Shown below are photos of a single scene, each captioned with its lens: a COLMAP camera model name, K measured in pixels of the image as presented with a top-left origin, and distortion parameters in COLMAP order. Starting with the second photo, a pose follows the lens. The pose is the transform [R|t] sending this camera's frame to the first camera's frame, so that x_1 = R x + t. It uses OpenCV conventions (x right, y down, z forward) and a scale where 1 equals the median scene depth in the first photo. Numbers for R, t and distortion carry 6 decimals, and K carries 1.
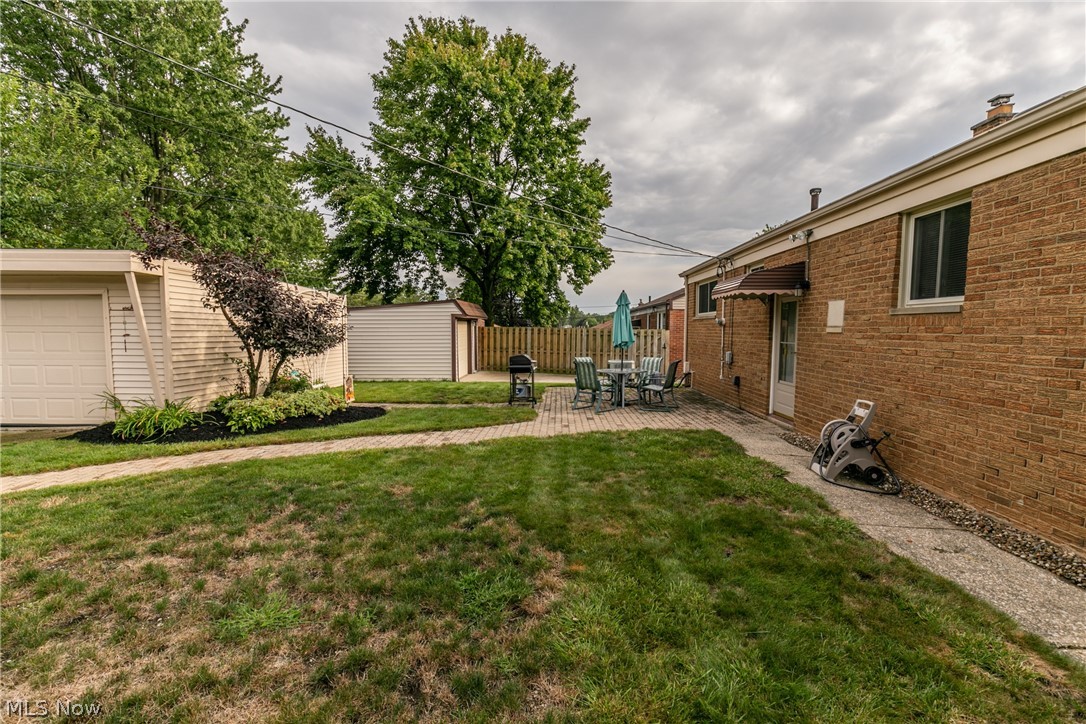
lens RADIAL K [[485.2, 0, 542.3], [0, 485.2, 369.7], [0, 0, 1]] dist [0.002497, 0.000032]
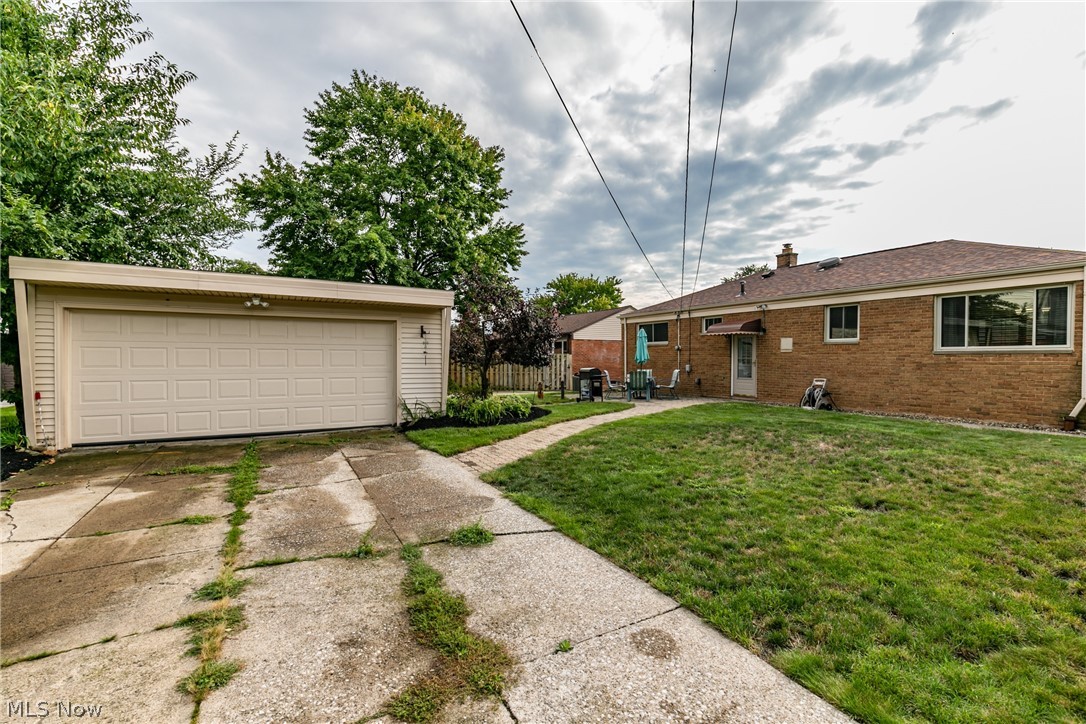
lens RADIAL K [[487.7, 0, 539.9], [0, 487.7, 367.7], [0, 0, 1]] dist [0.012046, -0.000623]
pose [[0.855461, -0.010618, 0.517759, -0.488027], [0.043276, 0.997758, -0.051042, 0.019393], [-0.516056, 0.066071, 0.854003, -0.107109]]
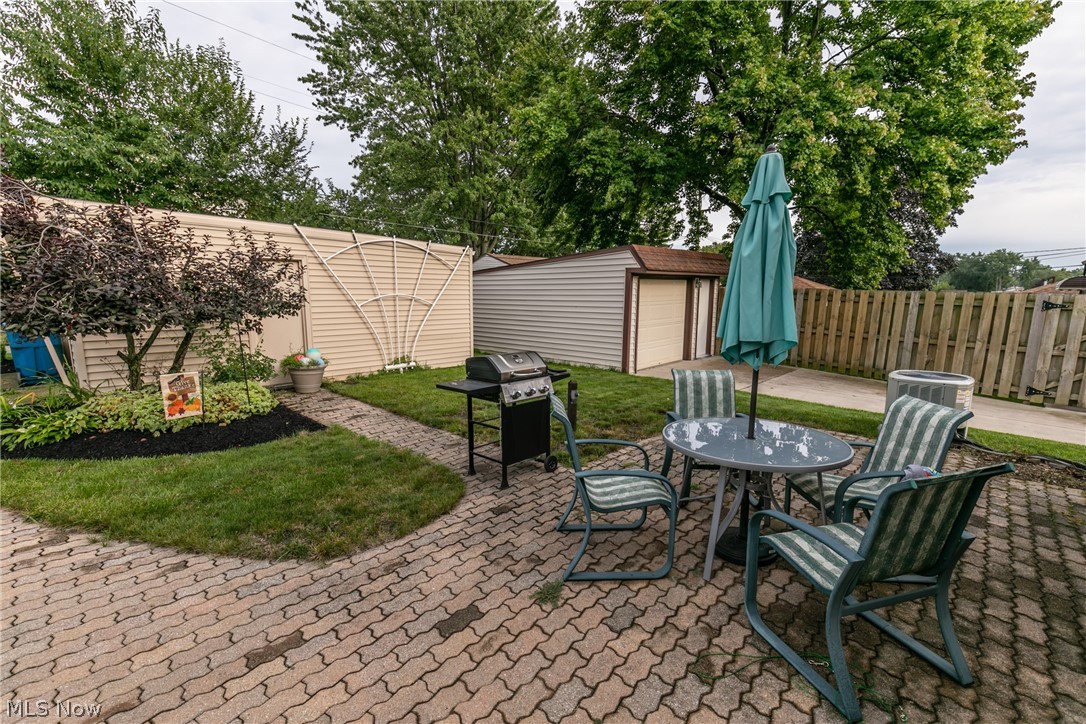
lens RADIAL K [[485.2, 0, 542.3], [0, 485.2, 369.7], [0, 0, 1]] dist [0.002497, 0.000032]
pose [[0.753393, 0.109705, -0.648355, 0.128720], [-0.059172, 0.993295, 0.099313, -0.031226], [0.654903, -0.036457, 0.754833, 0.358654]]
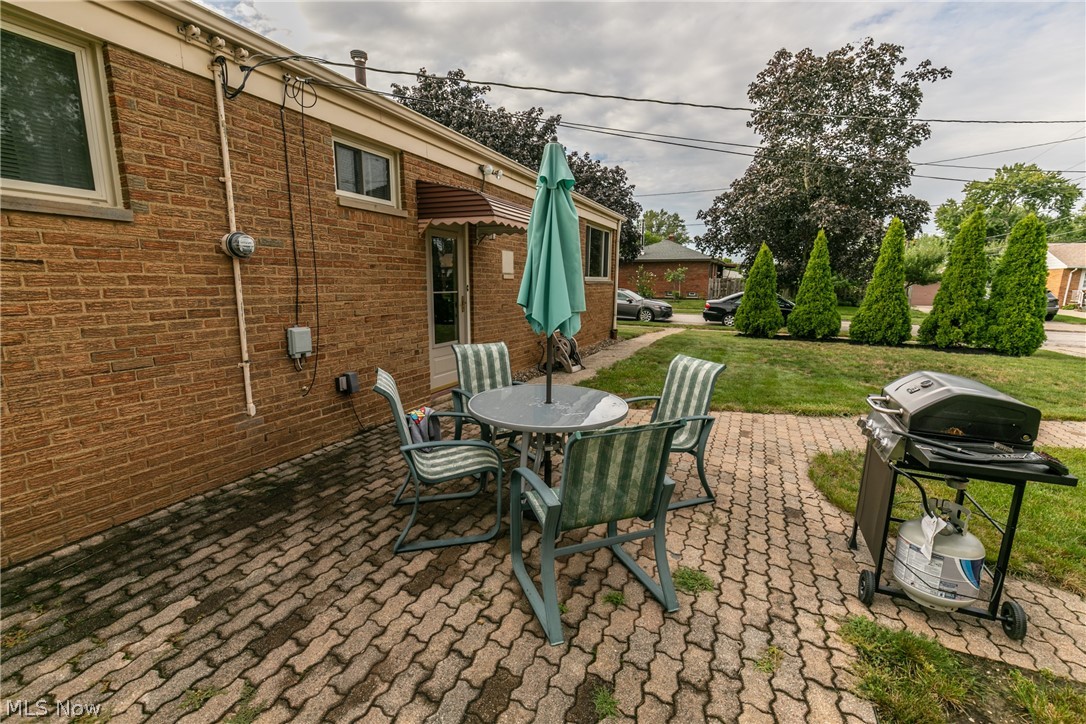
lens RADIAL K [[485.2, 0, 542.3], [0, 485.2, 369.7], [0, 0, 1]] dist [0.002497, 0.000032]
pose [[-0.928125, -0.076566, 0.364310, 0.028672], [0.020890, 0.966366, 0.256320, -0.051121], [-0.371682, 0.245507, -0.895309, 0.648621]]
